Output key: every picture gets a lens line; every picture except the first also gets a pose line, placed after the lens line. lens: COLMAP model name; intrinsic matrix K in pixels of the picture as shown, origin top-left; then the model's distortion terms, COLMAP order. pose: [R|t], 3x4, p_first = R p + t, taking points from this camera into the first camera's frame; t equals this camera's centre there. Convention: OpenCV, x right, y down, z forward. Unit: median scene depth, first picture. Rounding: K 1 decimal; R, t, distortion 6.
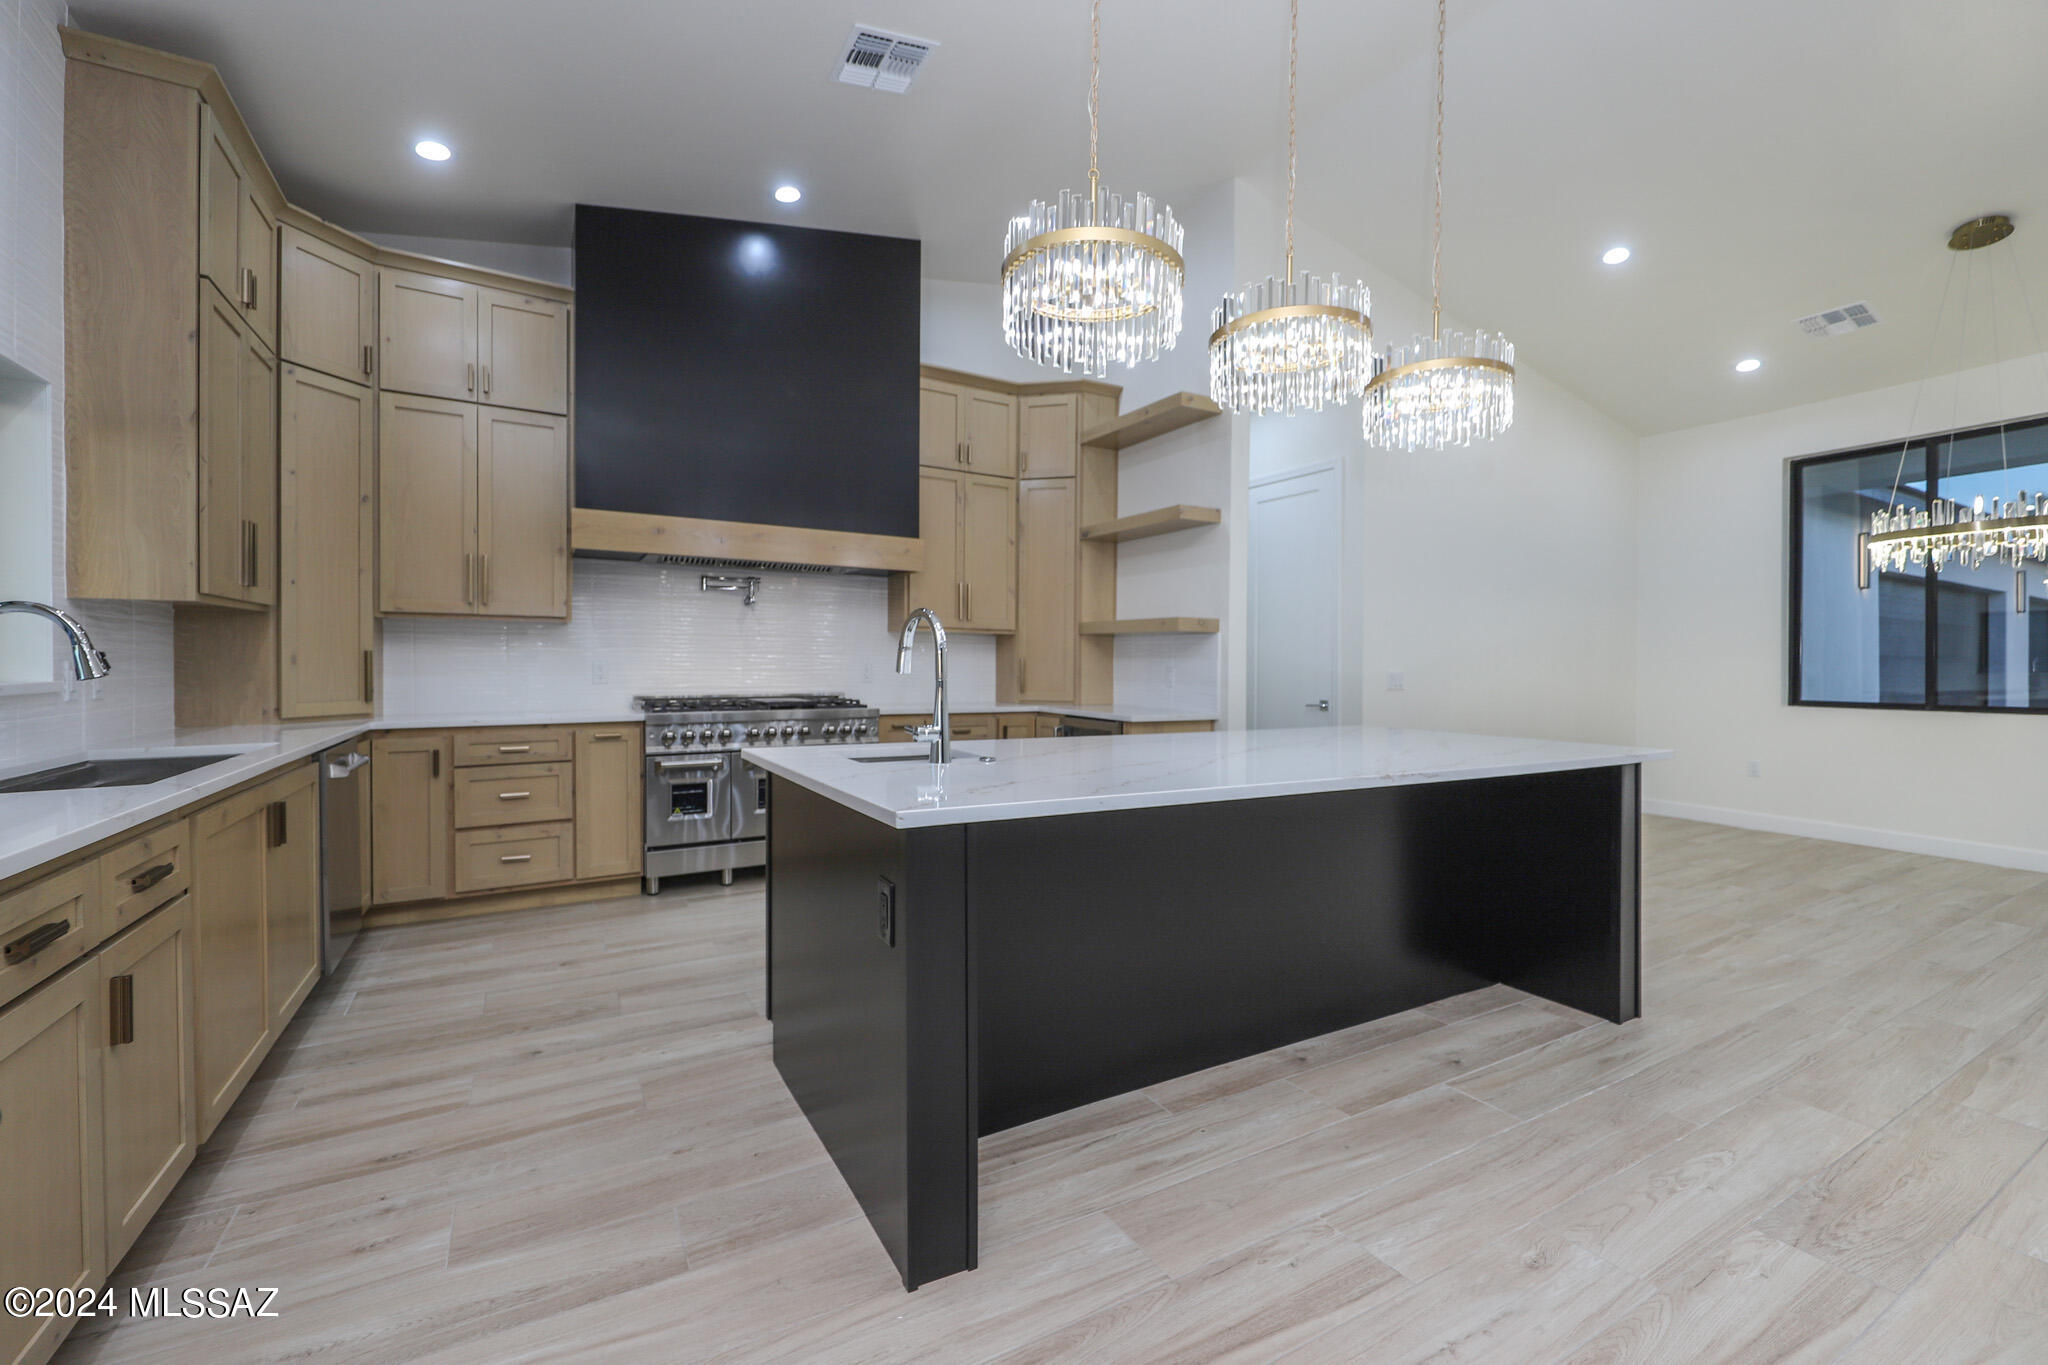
lens RADIAL K [[812.5, 0, 1016.5], [0, 812.5, 697.6], [0, 0, 1]] dist [0.011193, 0.000028]
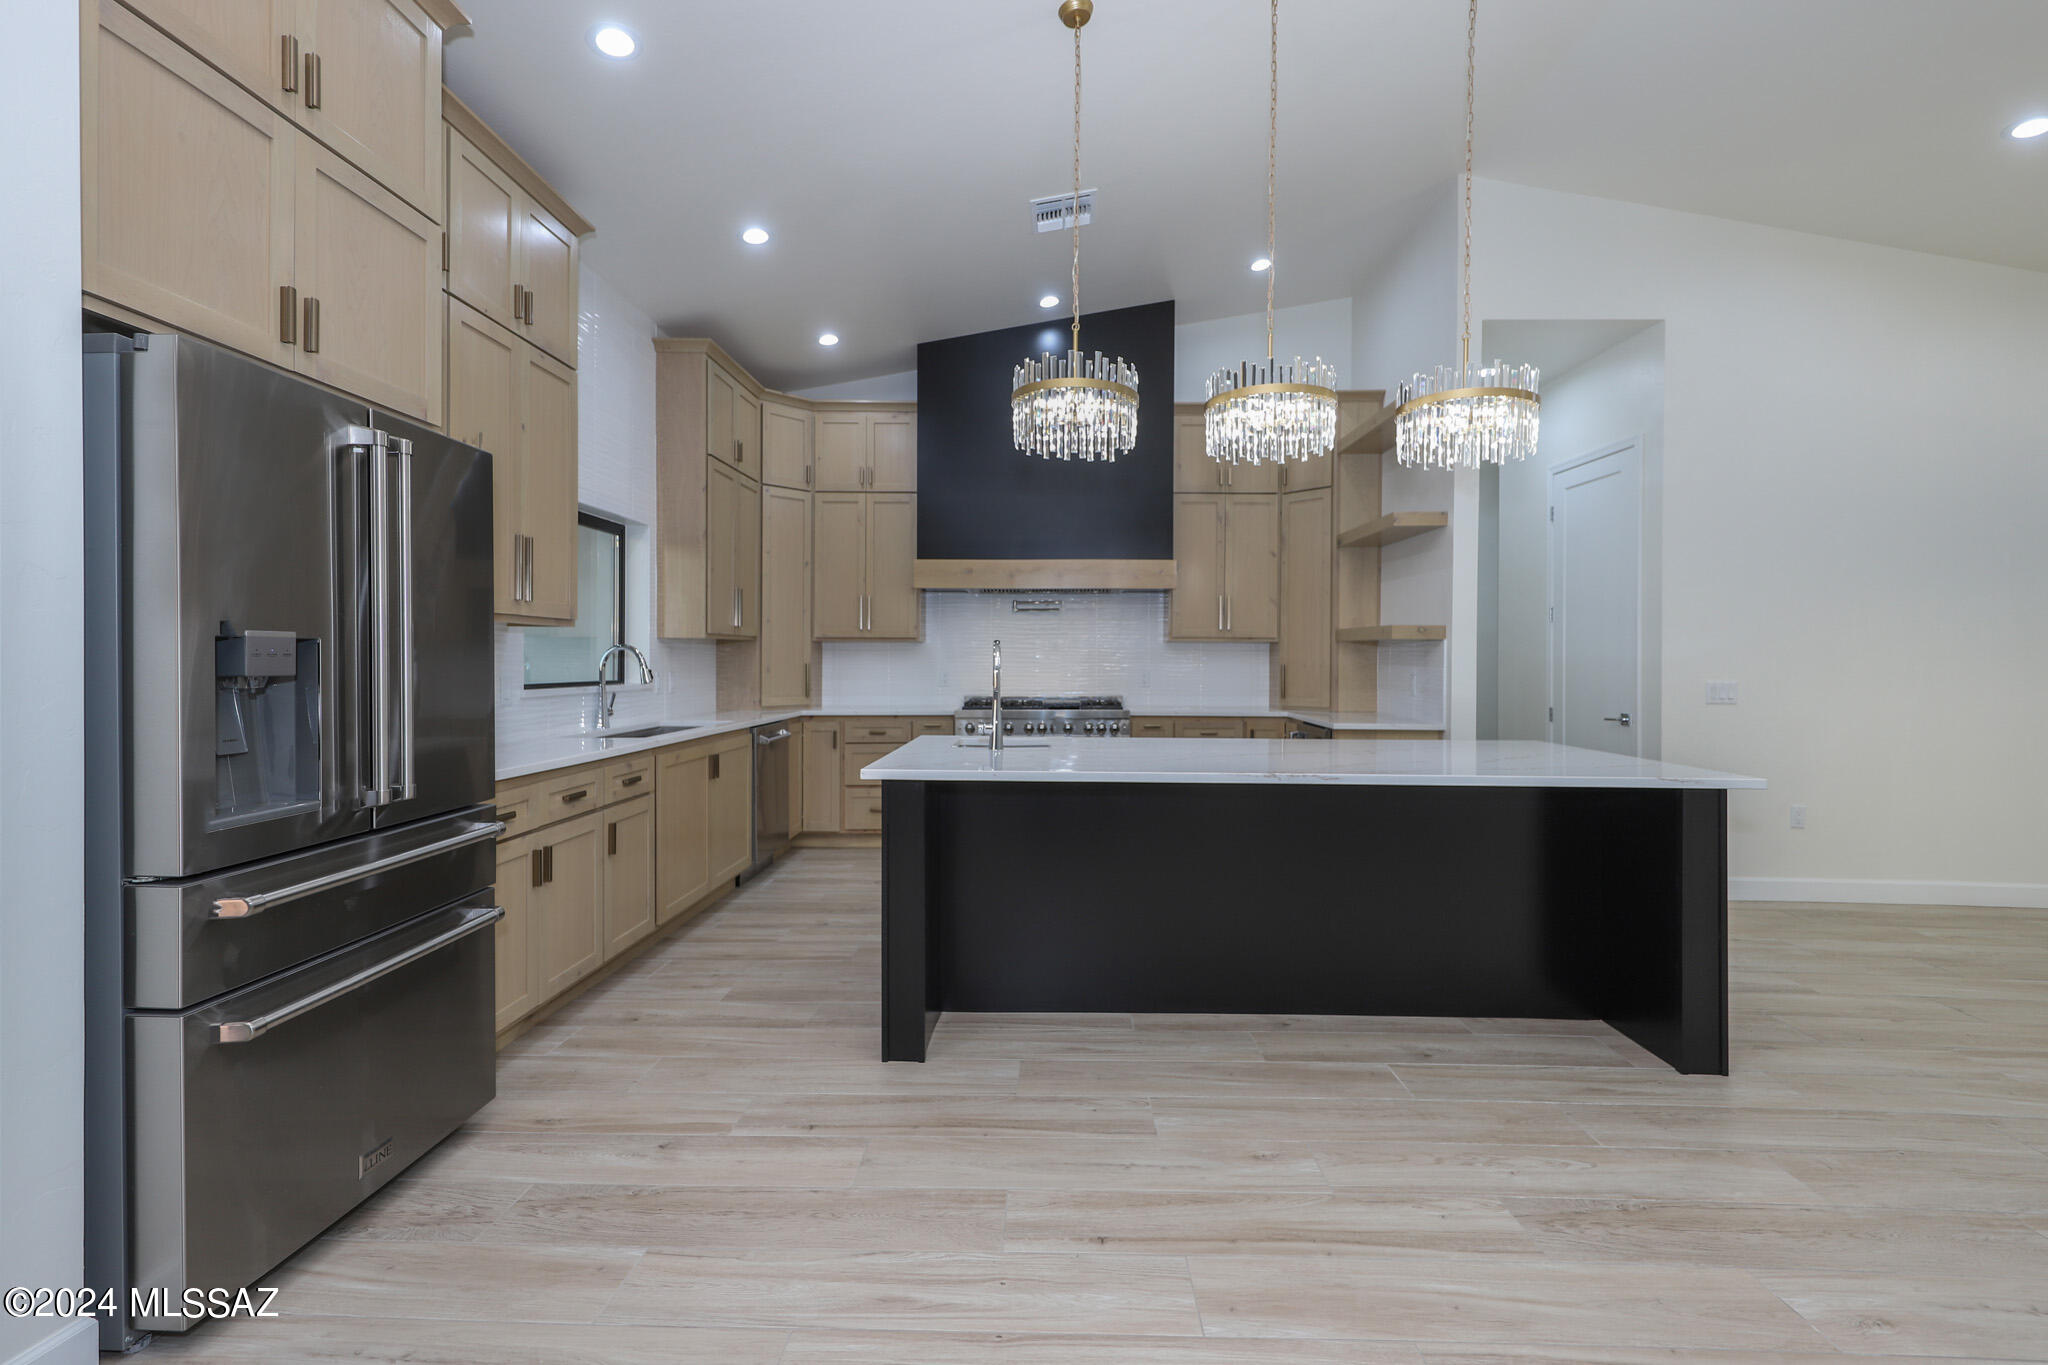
lens RADIAL K [[848.5, 0, 1024.0], [0, 848.5, 682.5], [0, 0, 1]] dist [-0.040782, 0.026608]
pose [[0.850320, 0.006558, -0.526224, 0.594799], [-0.015927, 0.999785, -0.013277, -0.012490], [0.526024, 0.019671, 0.850242, -0.184915]]
